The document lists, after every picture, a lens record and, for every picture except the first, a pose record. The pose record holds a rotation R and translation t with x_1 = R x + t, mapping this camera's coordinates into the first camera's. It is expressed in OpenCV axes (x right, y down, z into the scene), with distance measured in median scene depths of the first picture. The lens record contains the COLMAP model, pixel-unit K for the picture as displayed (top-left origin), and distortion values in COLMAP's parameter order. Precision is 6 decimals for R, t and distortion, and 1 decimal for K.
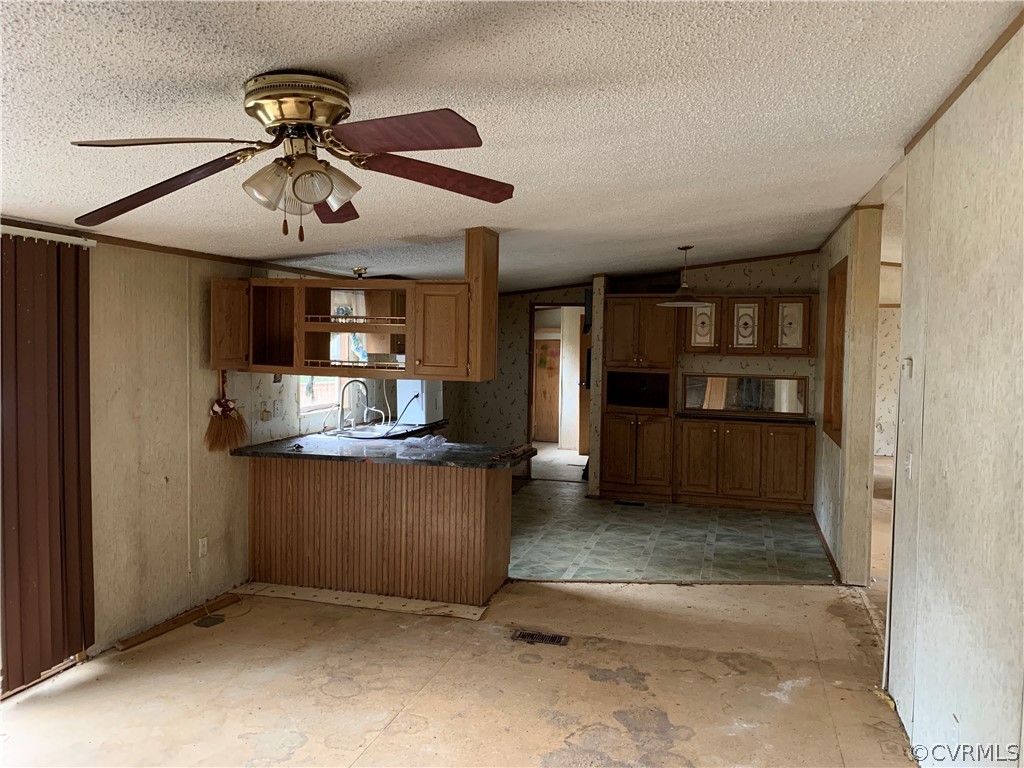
lens RADIAL K [[769.7, 0, 512.0], [0, 769.7, 384.0], [0, 0, 1]] dist [-0.003894, -0.000256]
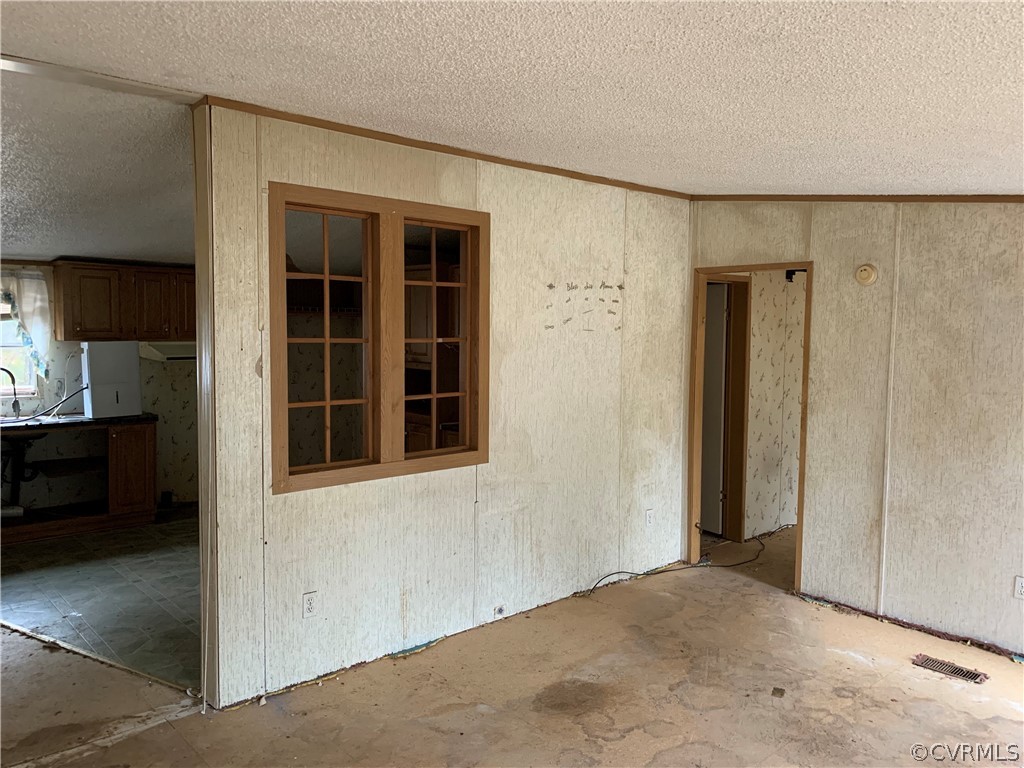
lens RADIAL K [[769.7, 0, 512.0], [0, 769.7, 384.0], [0, 0, 1]] dist [-0.003894, -0.000256]
pose [[0.855014, 0.019439, -0.518241, 0.917214], [-0.019177, 0.999799, 0.005863, -0.005331], [0.518251, 0.004925, 0.855214, 0.556843]]
